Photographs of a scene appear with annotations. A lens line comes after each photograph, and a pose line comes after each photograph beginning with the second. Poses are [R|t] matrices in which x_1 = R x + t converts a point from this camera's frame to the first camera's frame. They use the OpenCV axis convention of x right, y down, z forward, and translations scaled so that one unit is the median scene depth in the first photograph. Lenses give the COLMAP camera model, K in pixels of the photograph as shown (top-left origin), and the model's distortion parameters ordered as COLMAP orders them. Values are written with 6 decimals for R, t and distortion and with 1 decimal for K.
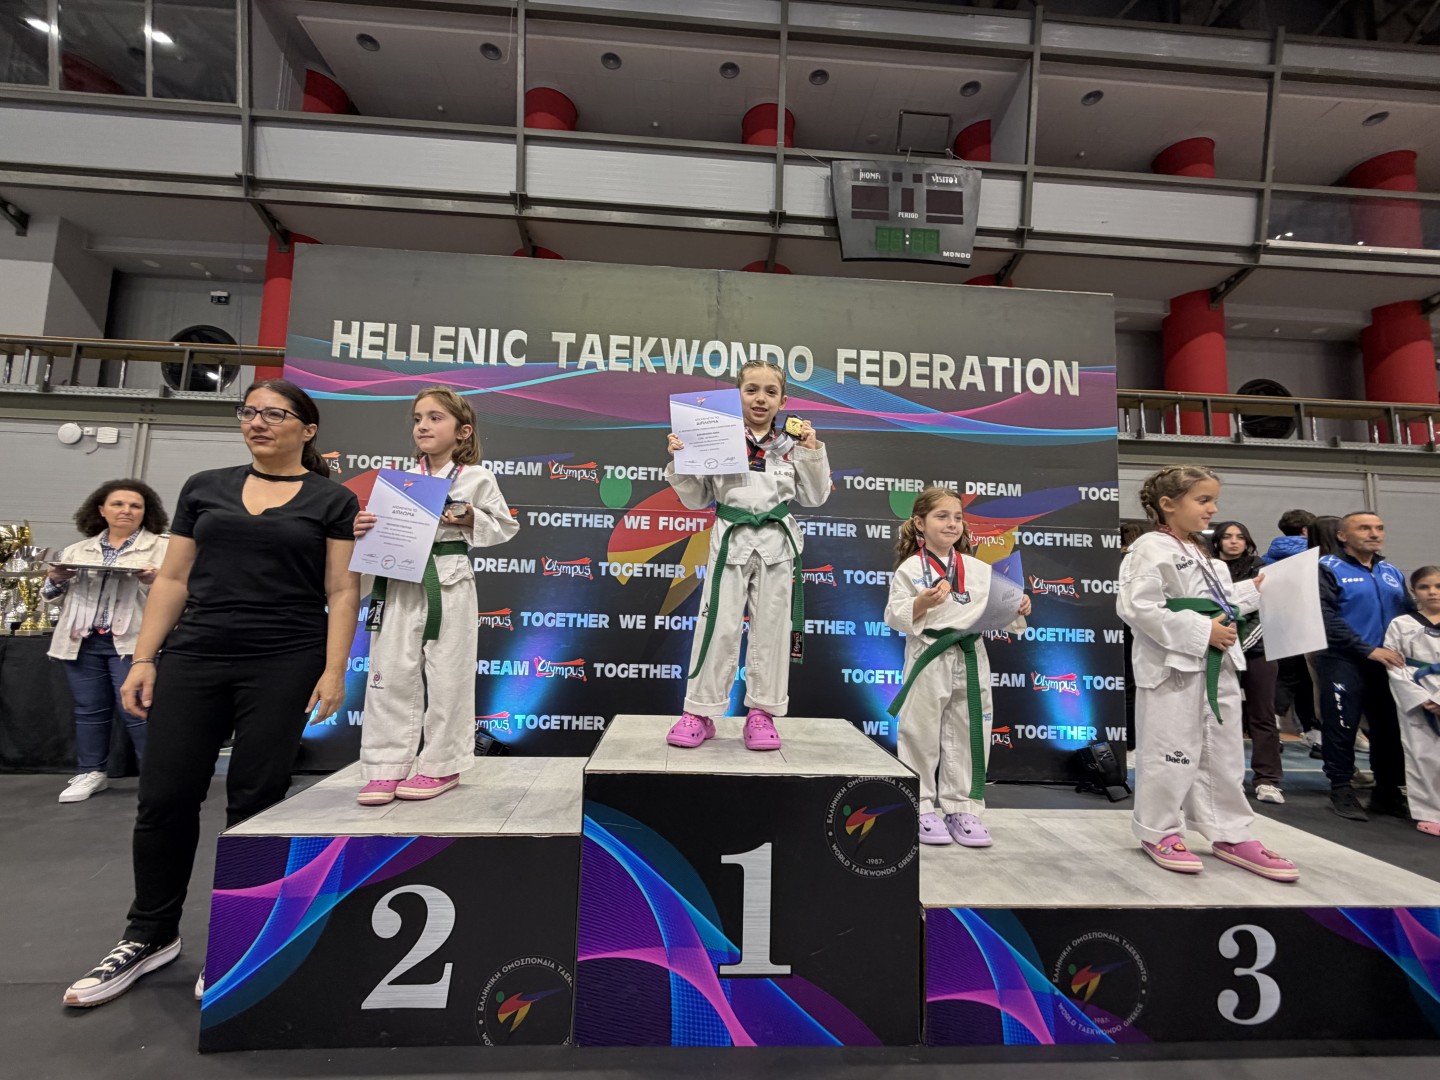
lens RADIAL K [[628.3, 0, 724.0], [0, 628.3, 538.8], [0, 0, 1]] dist [-0.002959, -0.001160]
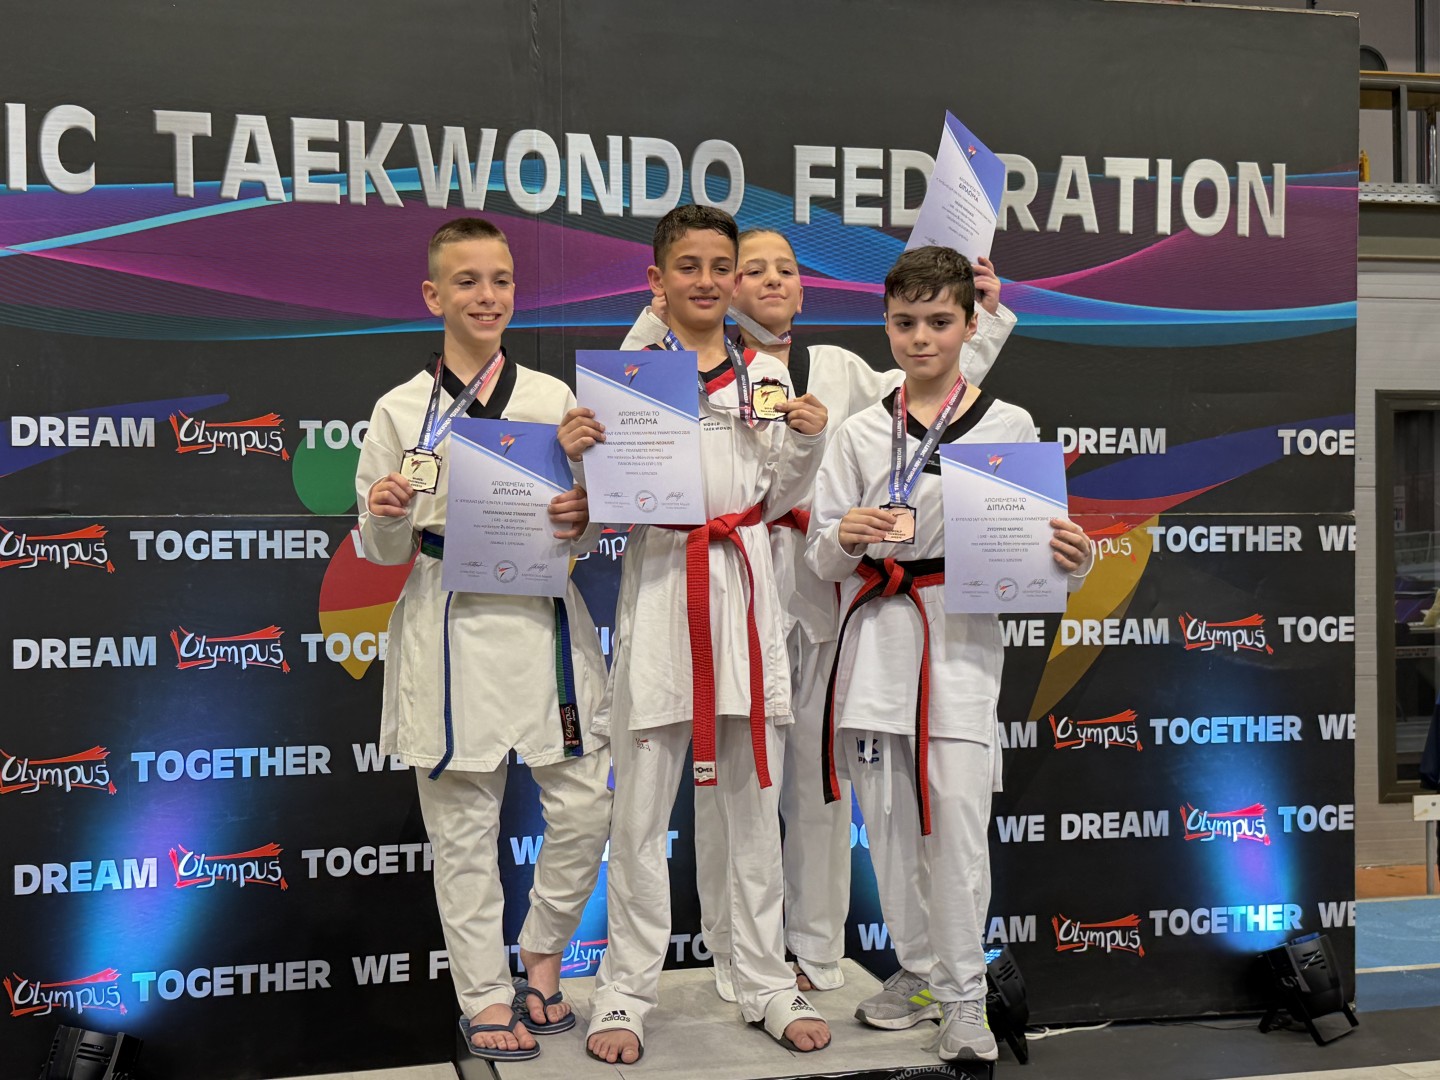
lens RADIAL K [[1794.0, 0, 716.9], [0, 1794.0, 562.8], [0, 0, 1]] dist [0.099870, 0.000000]
pose [[0.983871, -0.038843, 0.174610, -0.123242], [0.017667, 0.992467, 0.121232, -0.164175], [-0.178004, -0.116192, 0.977146, -0.331114]]
